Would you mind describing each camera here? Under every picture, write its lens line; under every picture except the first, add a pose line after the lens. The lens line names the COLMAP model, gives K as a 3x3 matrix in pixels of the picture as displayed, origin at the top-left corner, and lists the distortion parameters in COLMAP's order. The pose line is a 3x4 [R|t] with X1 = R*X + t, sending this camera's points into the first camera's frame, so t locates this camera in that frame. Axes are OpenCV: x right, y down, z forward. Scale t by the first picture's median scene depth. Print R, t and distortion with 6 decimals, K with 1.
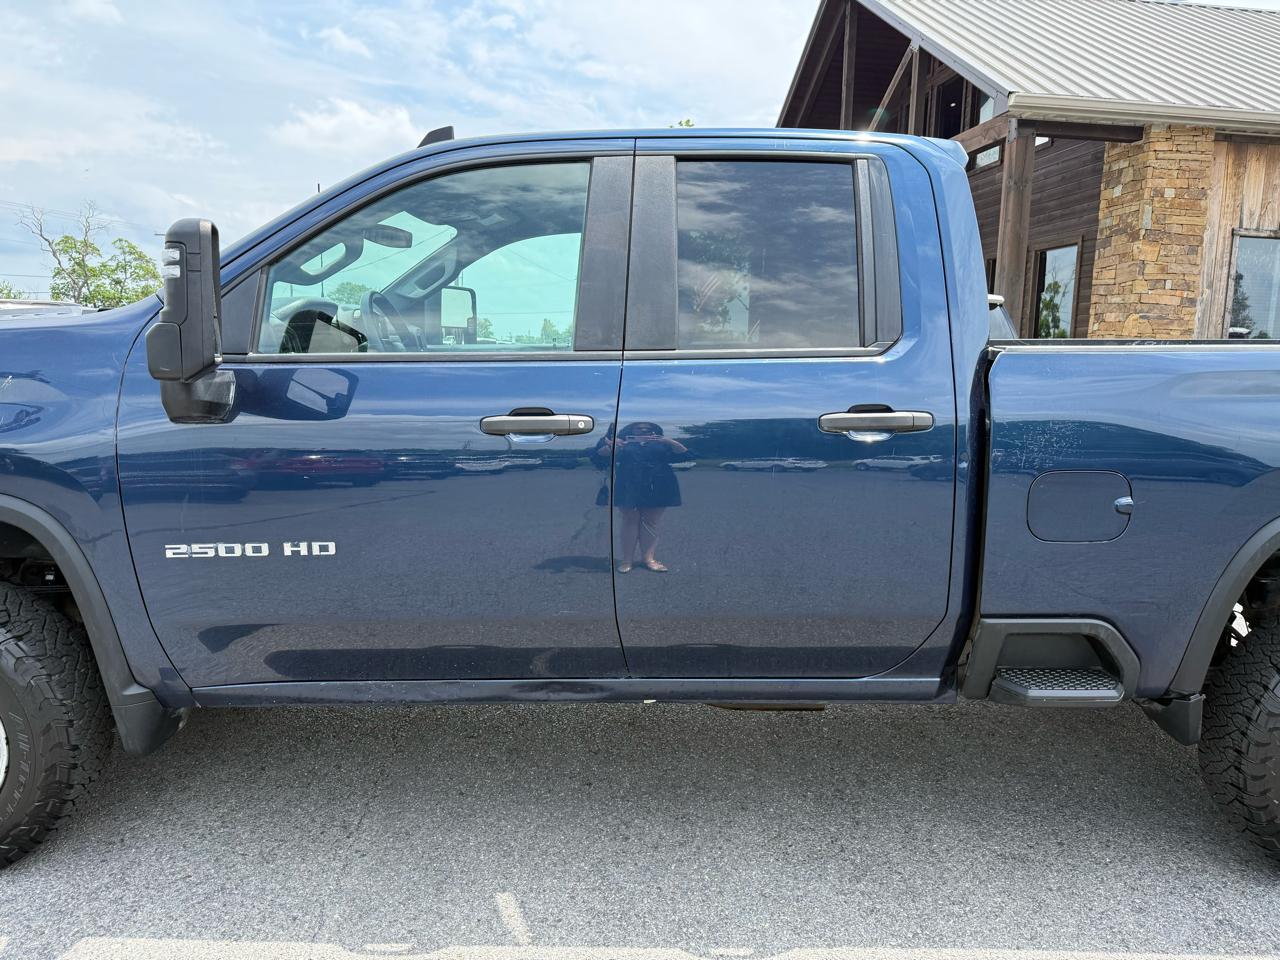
lens RADIAL K [[922.4, 0, 642.5], [0, 922.4, 472.4], [0, 0, 1]] dist [0.003346, -0.005051]
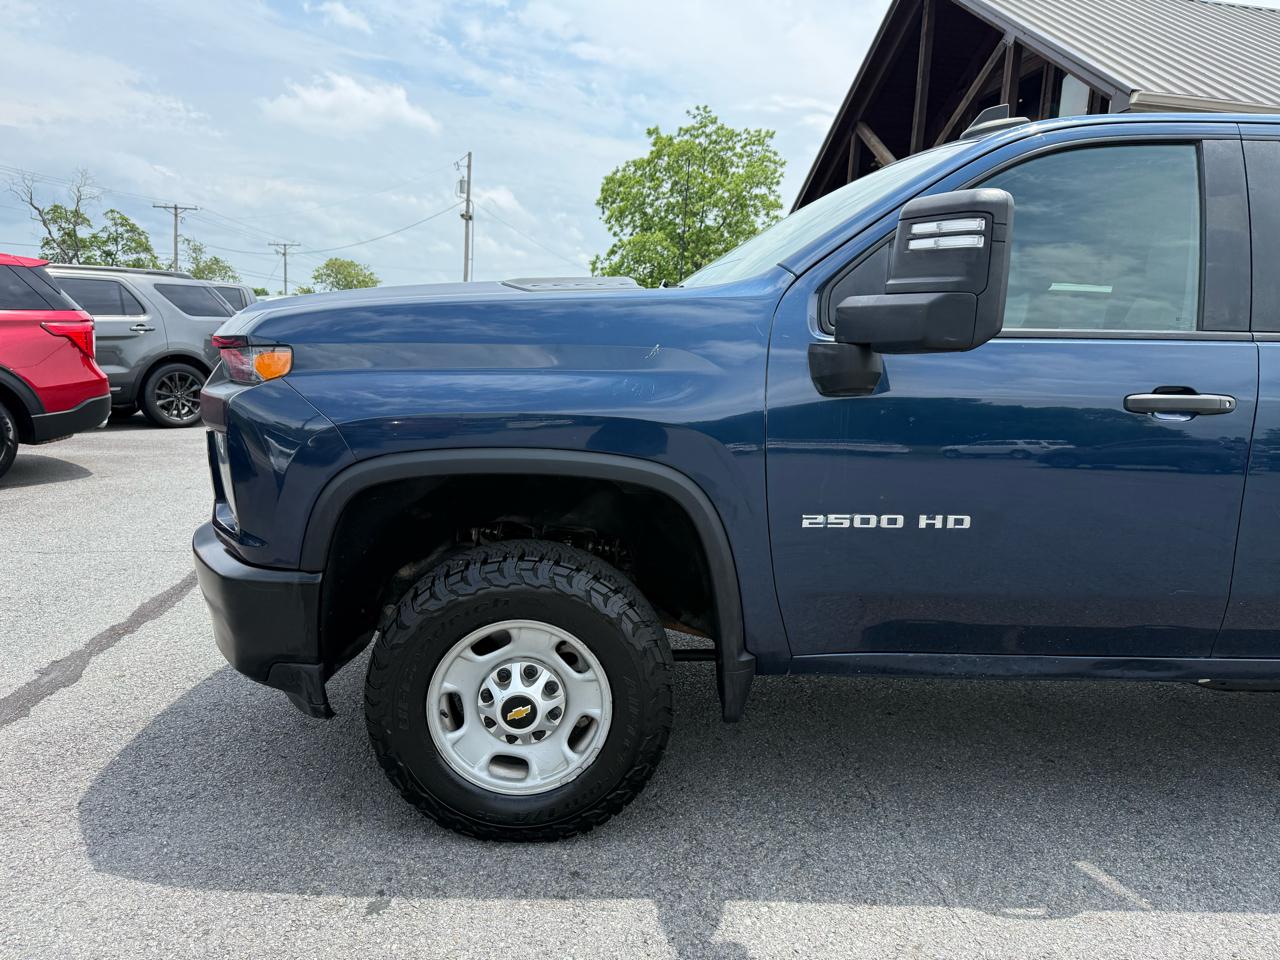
lens RADIAL K [[924.5, 0, 623.7], [0, 924.5, 479.7], [0, 0, 1]] dist [0.020550, -0.006900]
pose [[0.999617, 0.022996, 0.015421, -0.160233], [-0.023294, 0.999540, 0.019441, 0.005554], [-0.014966, -0.019792, 0.999692, -0.001626]]
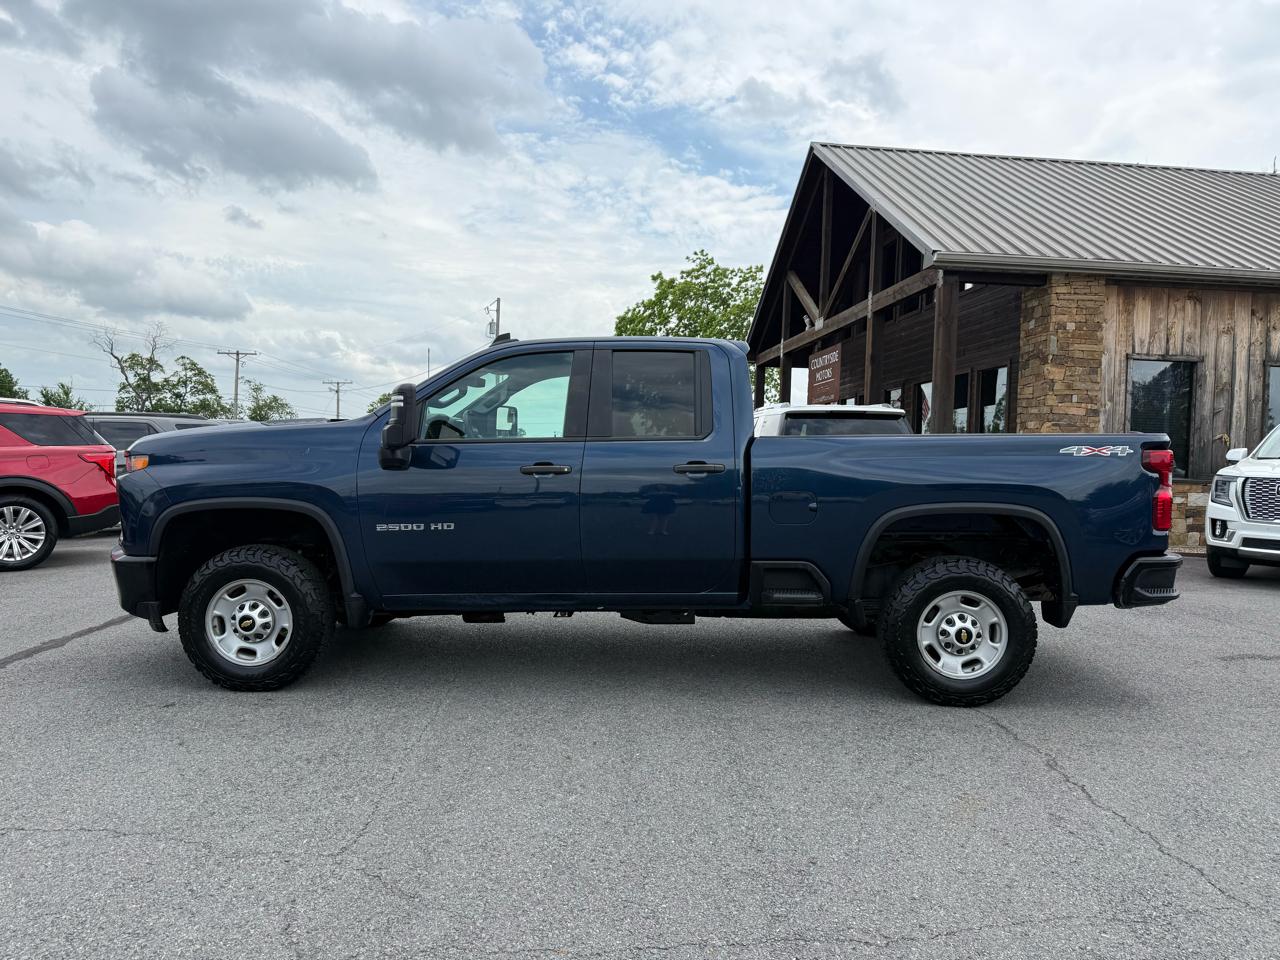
lens RADIAL K [[948.3, 0, 640.0], [0, 948.3, 480.0], [0, 0, 1]] dist [0.004627, 0.002481]
pose [[0.999121, 0.000020, -0.041928, 0.043926], [-0.004707, 0.993733, -0.111678, 0.047723], [0.041663, 0.111777, 0.992860, -0.265087]]
